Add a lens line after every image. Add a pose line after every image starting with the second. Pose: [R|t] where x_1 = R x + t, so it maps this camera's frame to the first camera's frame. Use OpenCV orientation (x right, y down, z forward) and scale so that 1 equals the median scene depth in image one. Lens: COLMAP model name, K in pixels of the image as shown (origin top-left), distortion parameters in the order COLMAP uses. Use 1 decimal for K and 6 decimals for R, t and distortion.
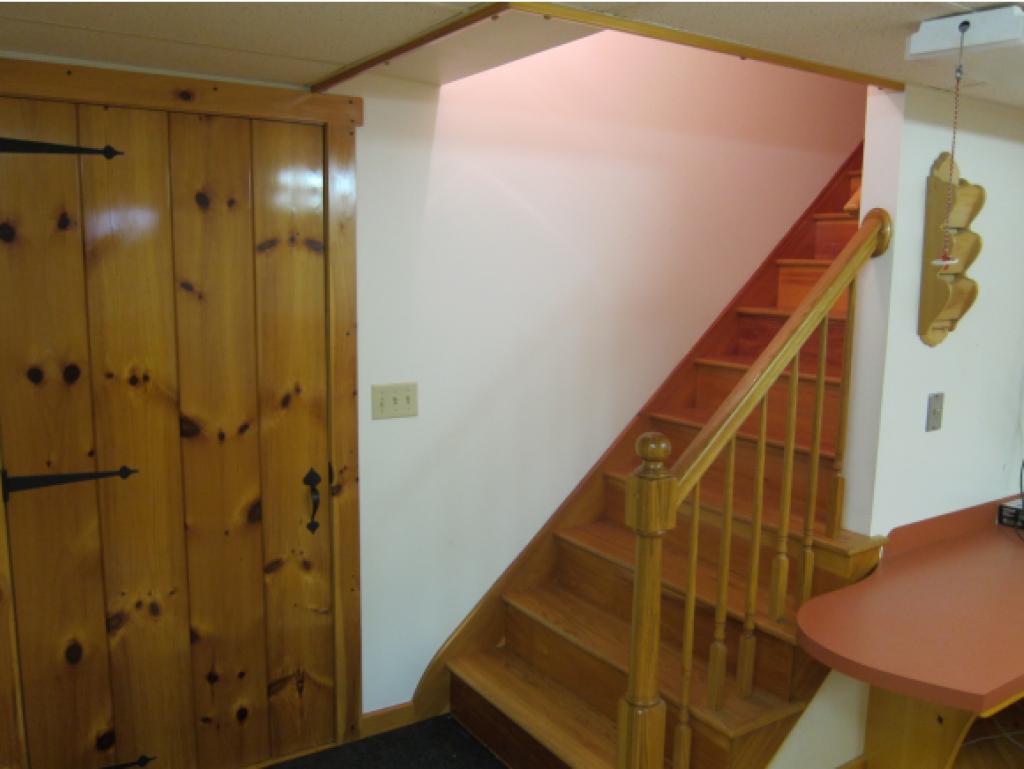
lens RADIAL K [[838.3, 0, 512.0], [0, 838.3, 384.5], [0, 0, 1]] dist [-0.066056, 0.006851]
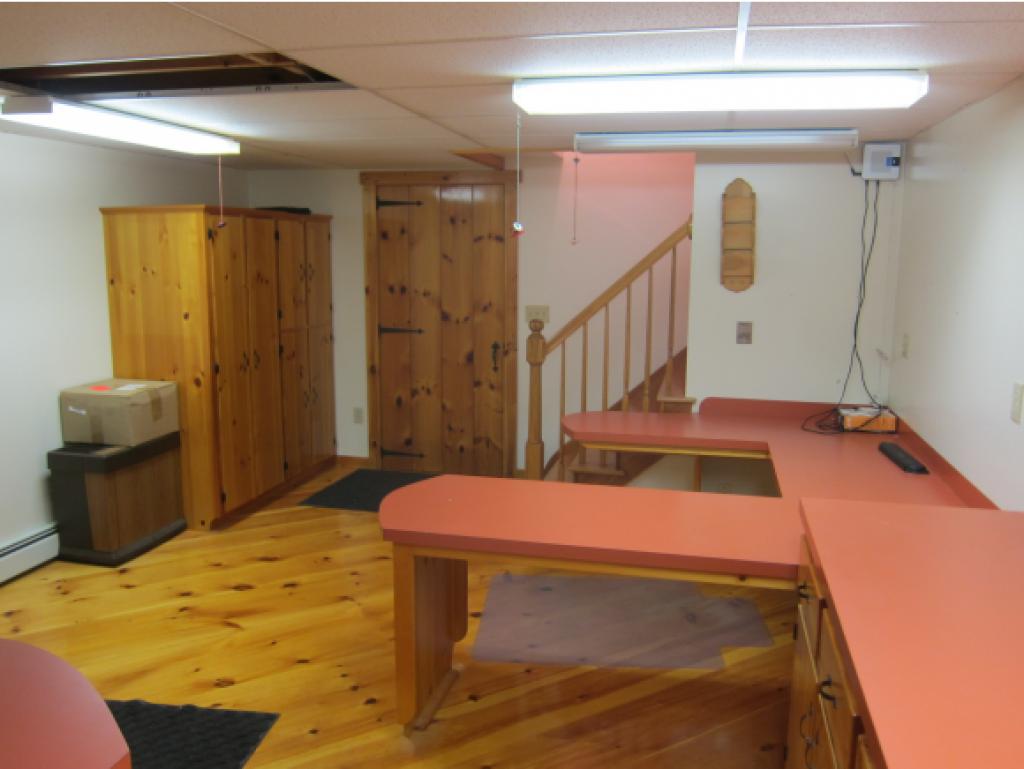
lens RADIAL K [[838.3, 0, 512.0], [0, 838.3, 384.5], [0, 0, 1]] dist [-0.066056, 0.006851]
pose [[0.693721, 0.106790, -0.712283, 1.427335], [-0.100741, 0.993612, 0.050853, 0.101840], [0.713163, 0.036478, 0.700048, -0.520028]]
